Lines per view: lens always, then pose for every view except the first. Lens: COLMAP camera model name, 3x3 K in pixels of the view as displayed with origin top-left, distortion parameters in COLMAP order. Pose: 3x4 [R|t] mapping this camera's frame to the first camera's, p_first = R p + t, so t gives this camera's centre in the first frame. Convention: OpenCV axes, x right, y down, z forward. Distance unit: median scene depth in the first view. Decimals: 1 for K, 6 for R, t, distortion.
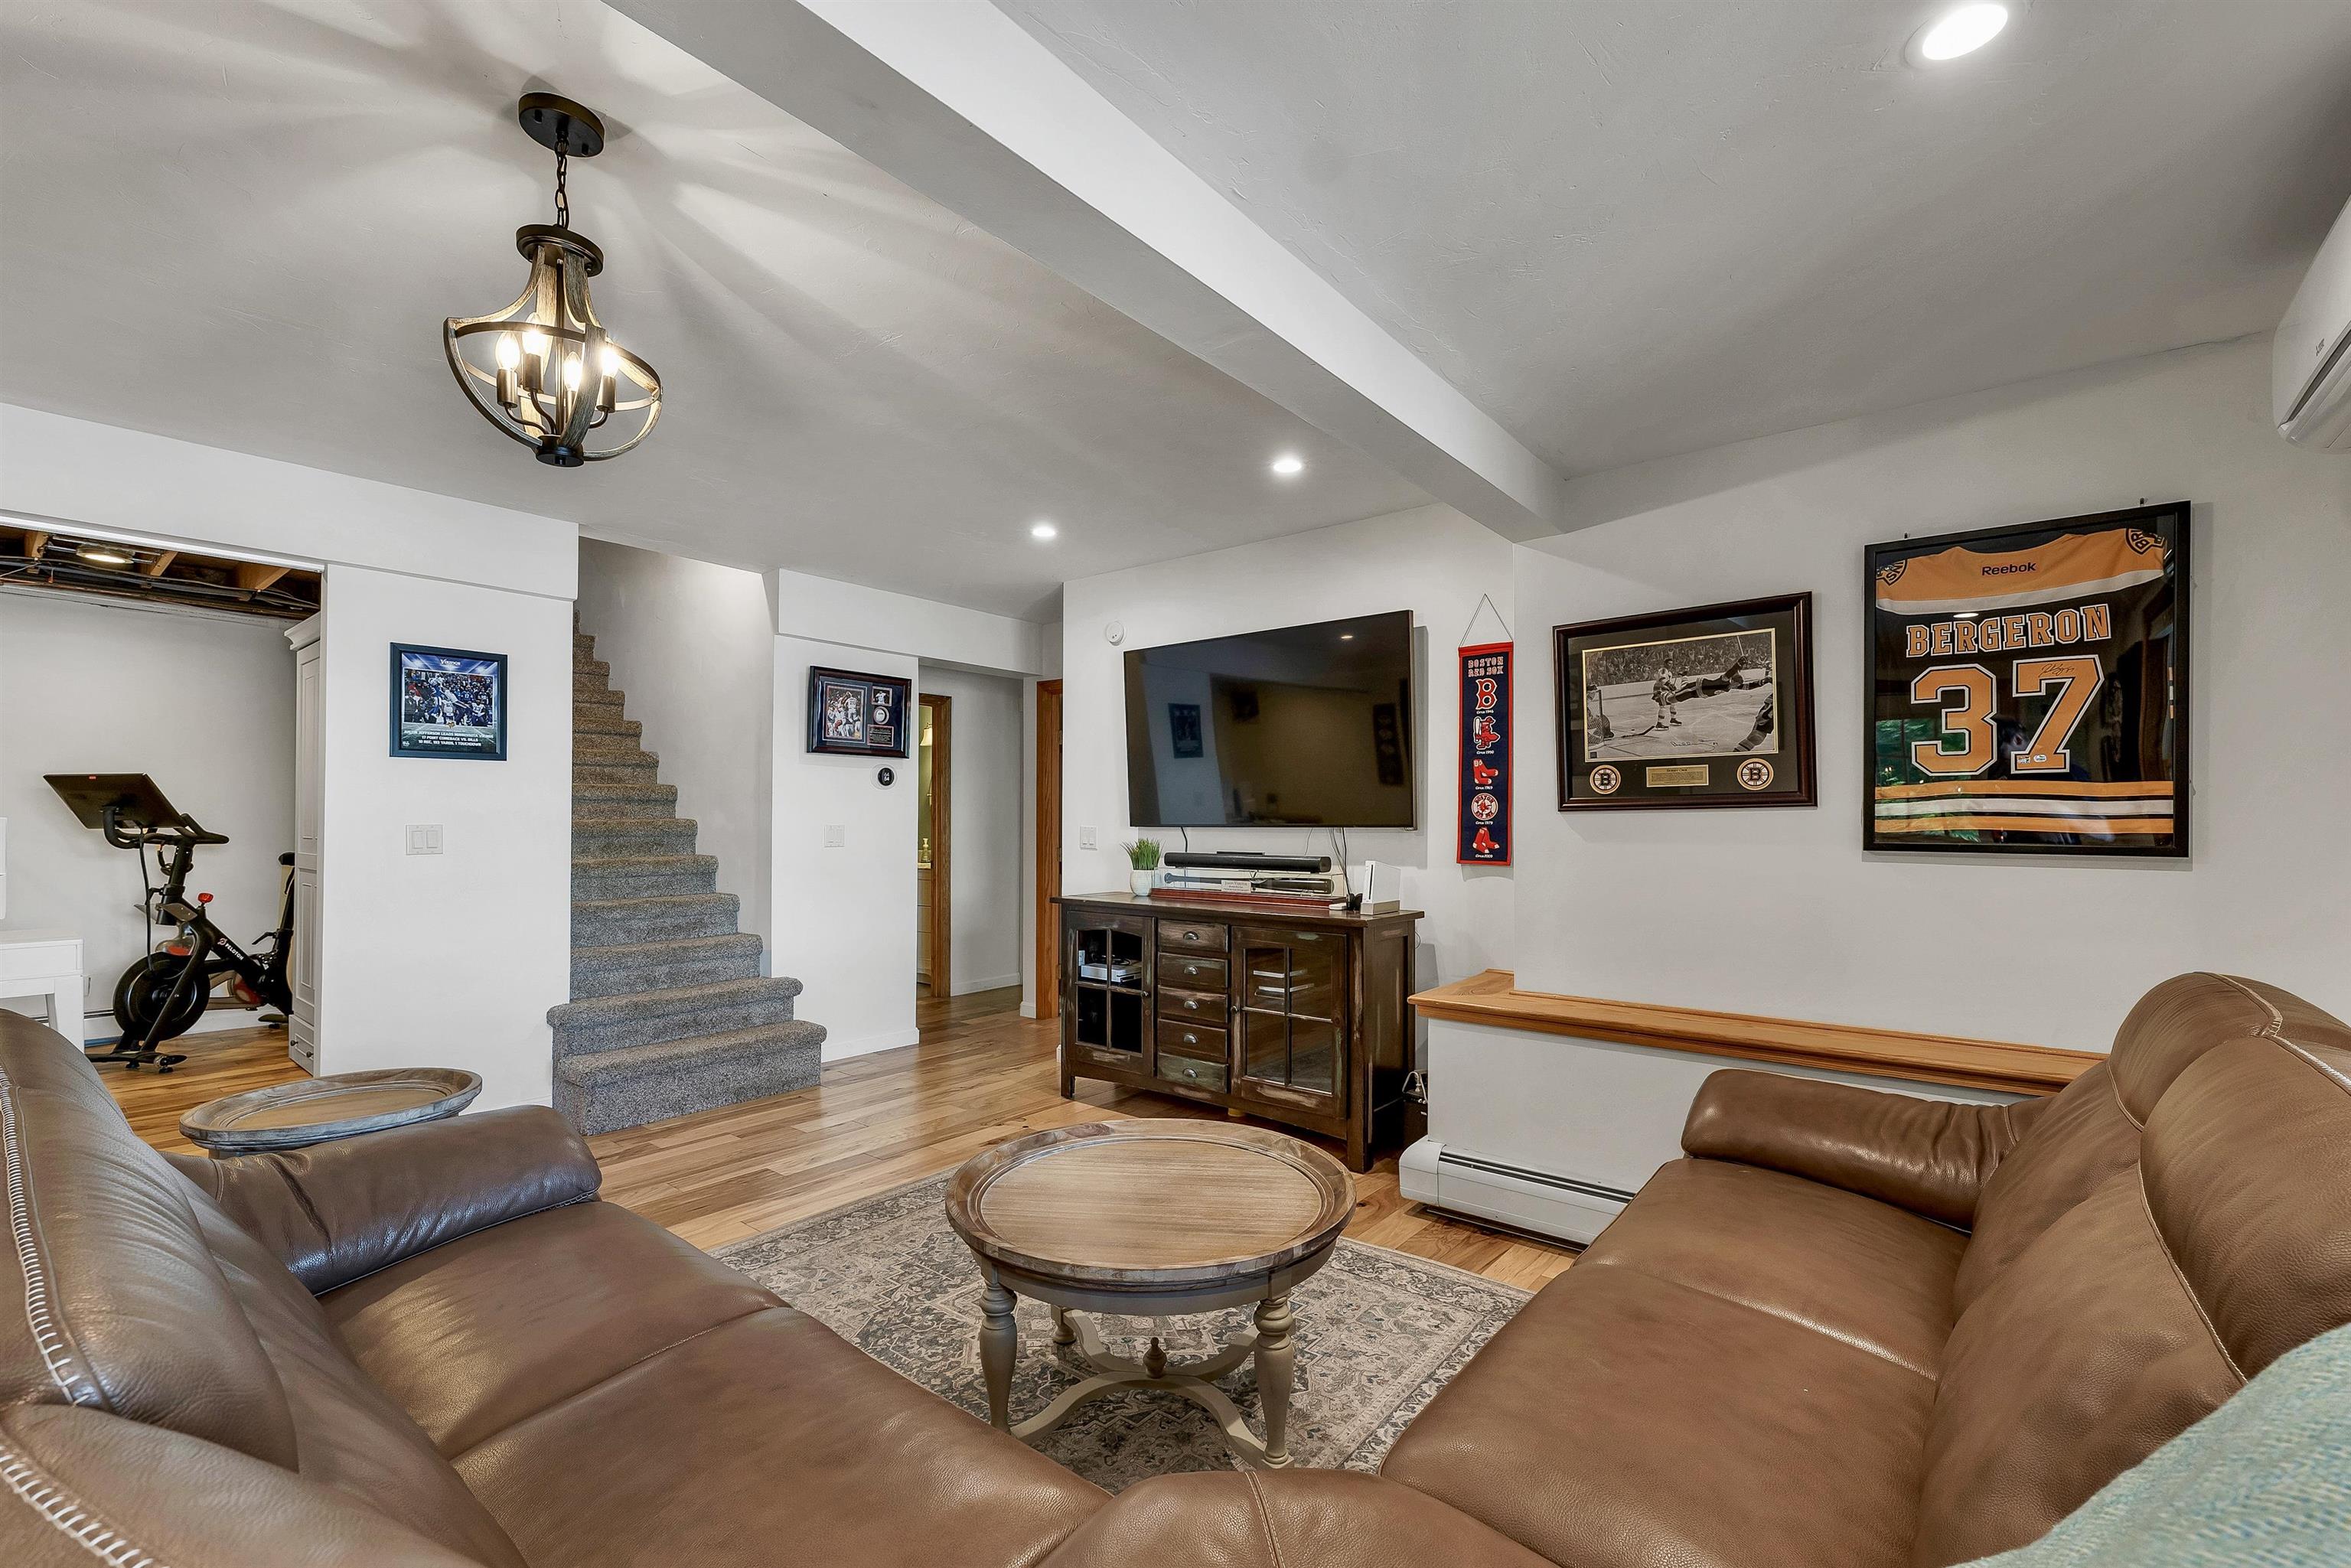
lens RADIAL K [[983.7, 0, 1165.9], [0, 983.7, 819.7], [0, 0, 1]] dist [0.001232, 0.000131]
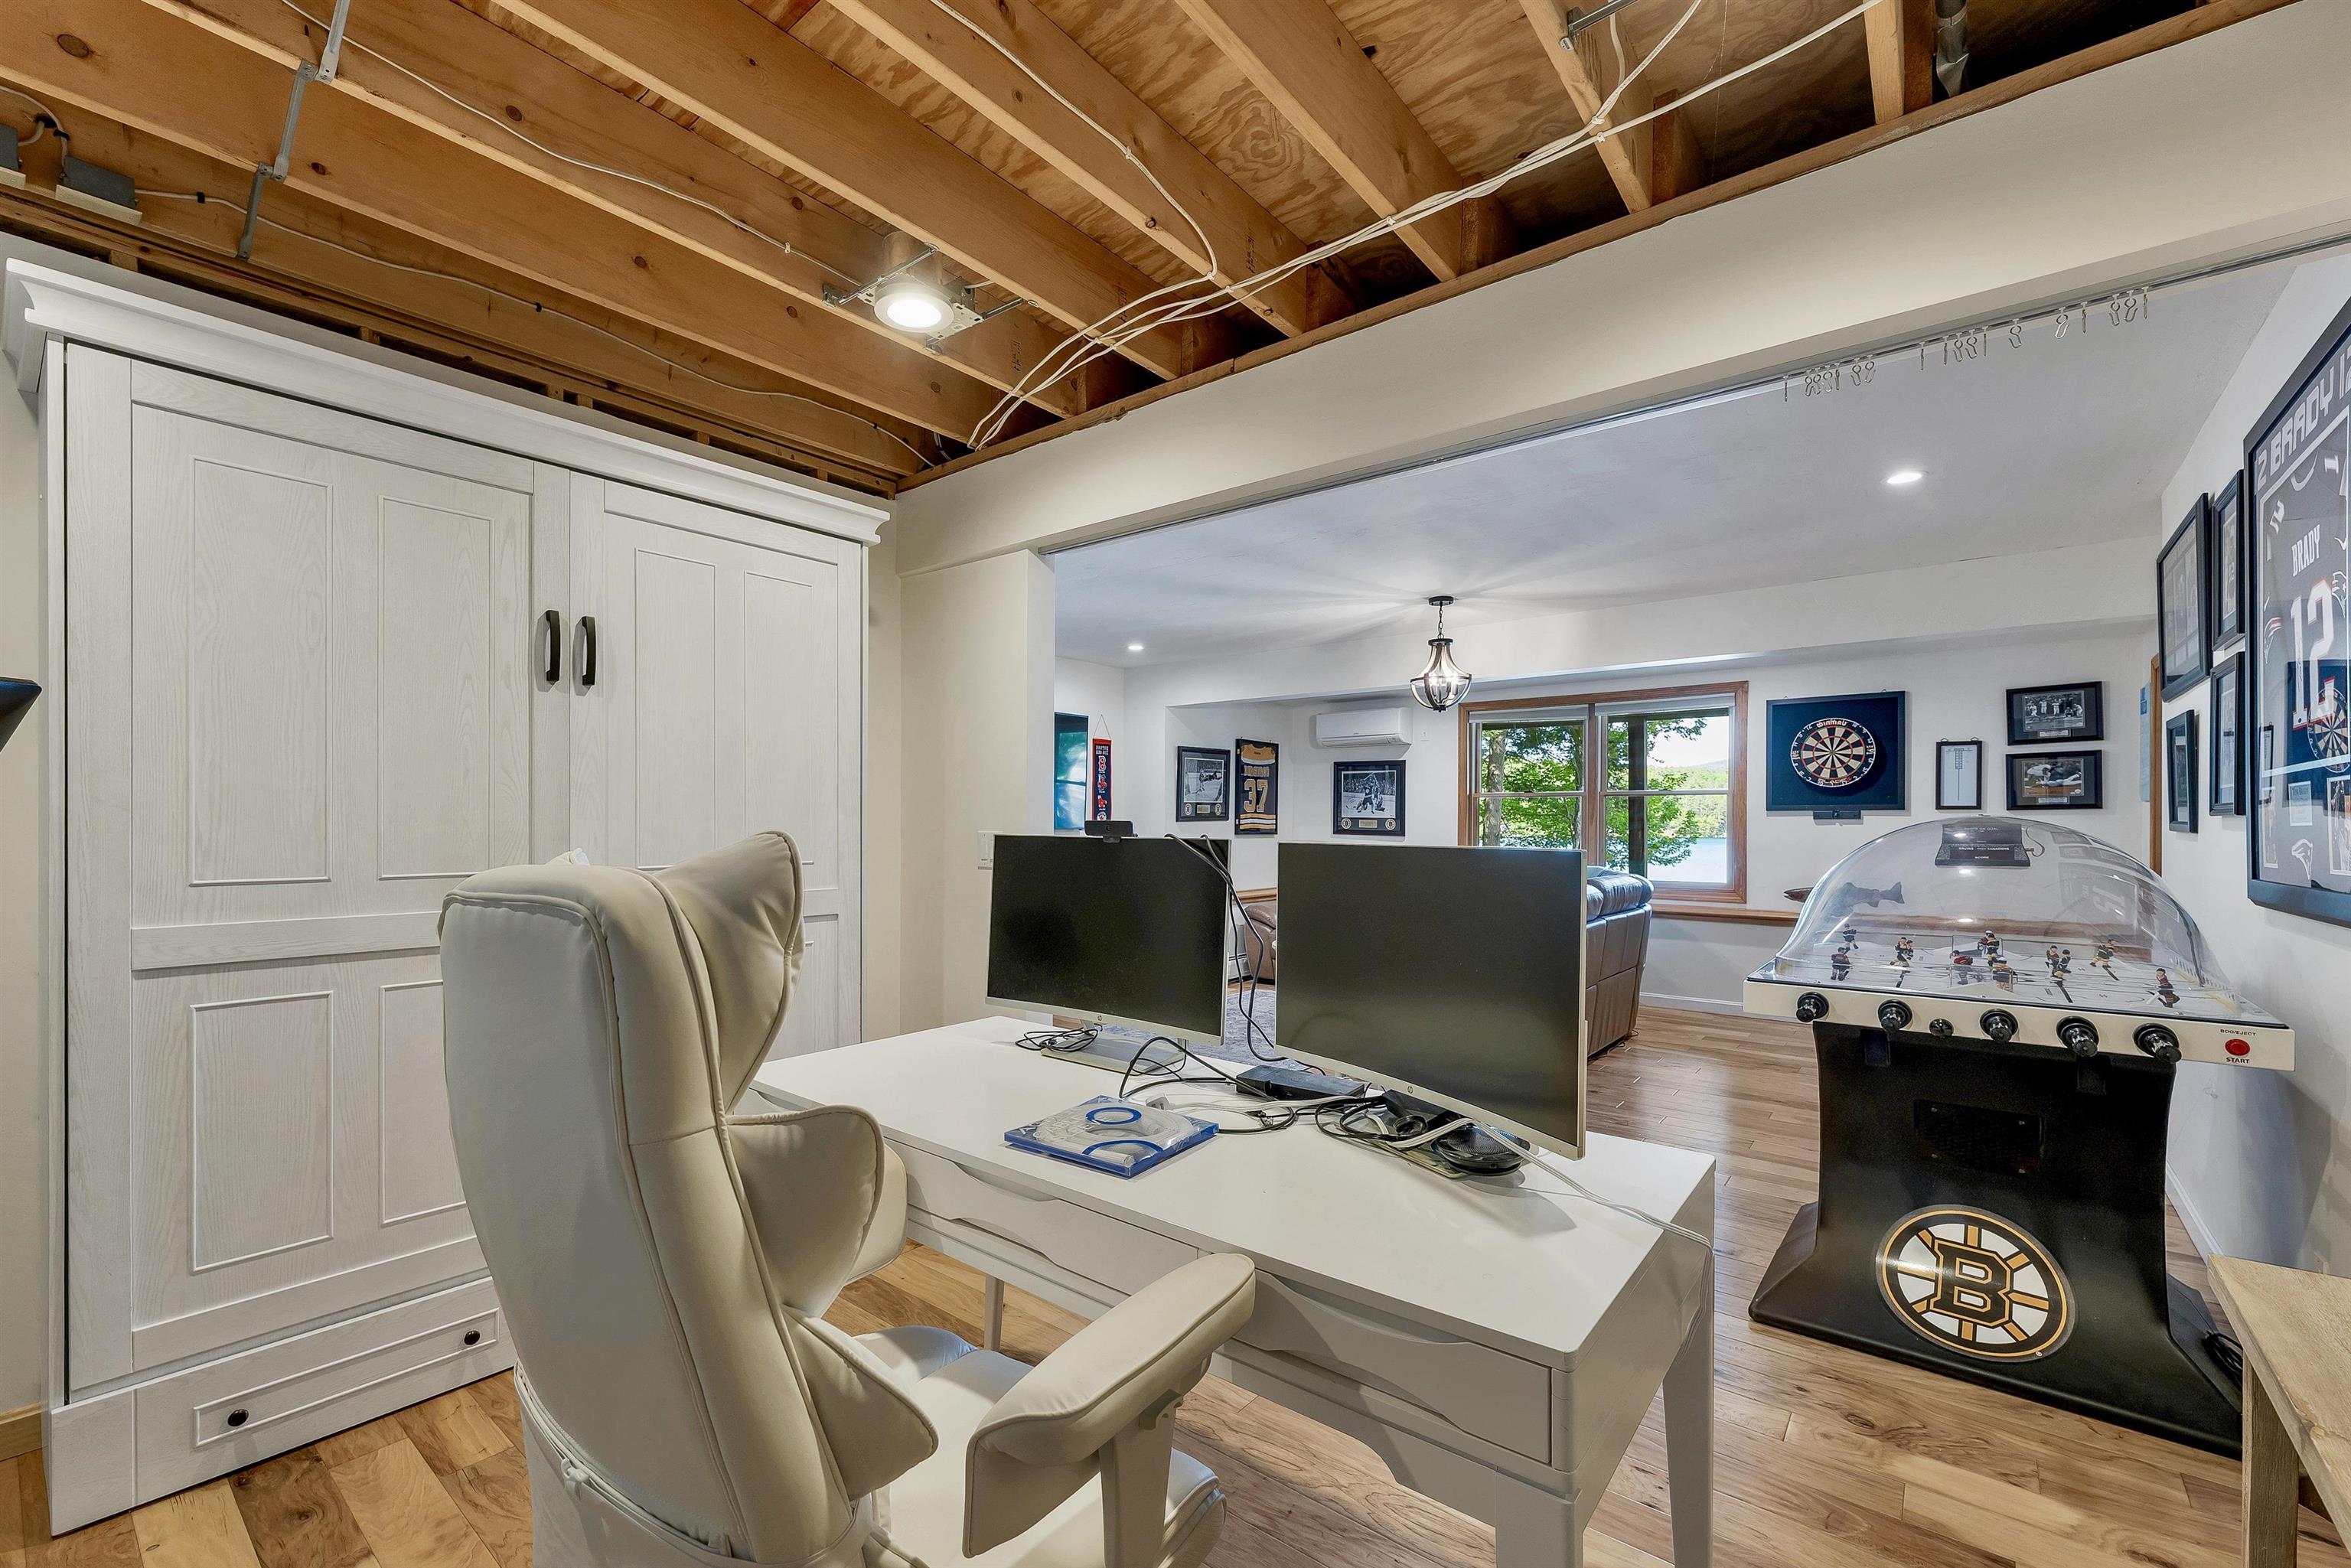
lens RADIAL K [[983.7, 0, 1165.9], [0, 983.7, 819.7], [0, 0, 1]] dist [0.001232, 0.000131]
pose [[-0.003181, 0.001005, 0.999994, -1.938357], [-0.005072, 0.999987, -0.001021, -0.010084], [-0.999982, -0.005075, -0.003176, 0.979020]]
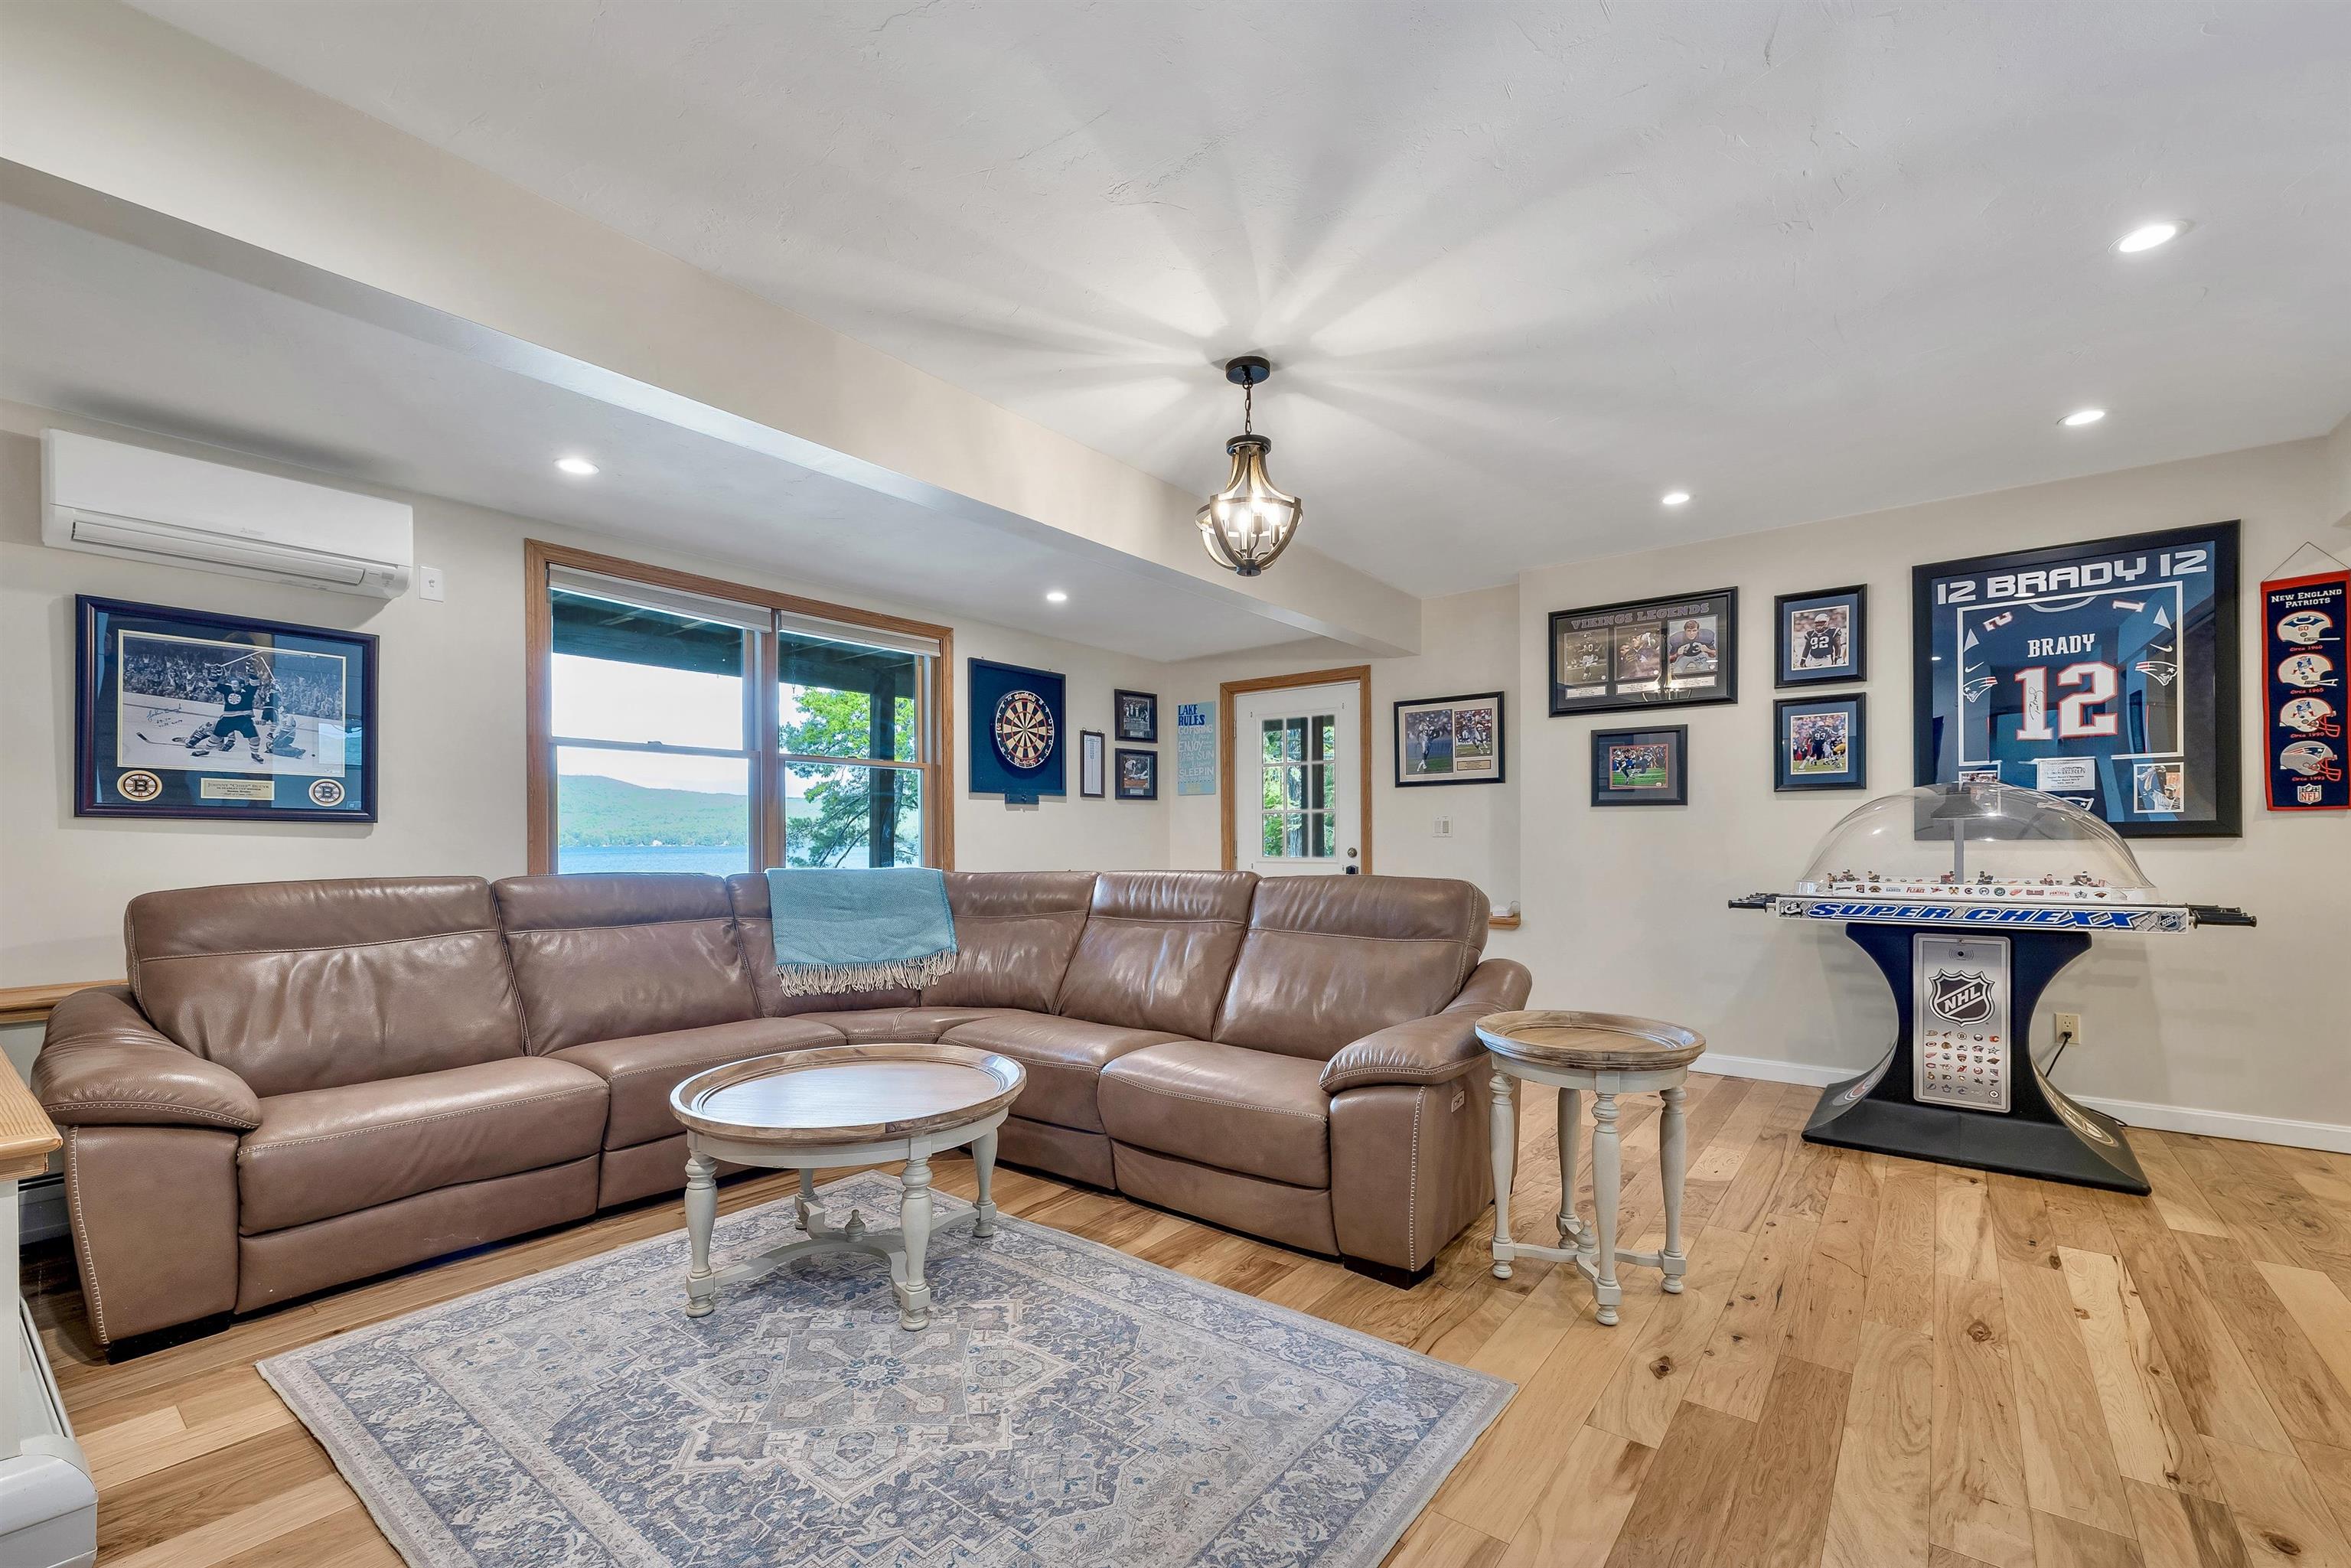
lens RADIAL K [[987.3, 0, 1175.5], [0, 987.3, 847.8], [0, 0, 1]] dist [0.001813, 0.000344]
pose [[-0.999618, 0.002938, -0.027475, -0.235493], [0.002791, 0.999982, 0.005381, 0.048192], [0.027490, 0.005302, -0.999608, 1.405403]]
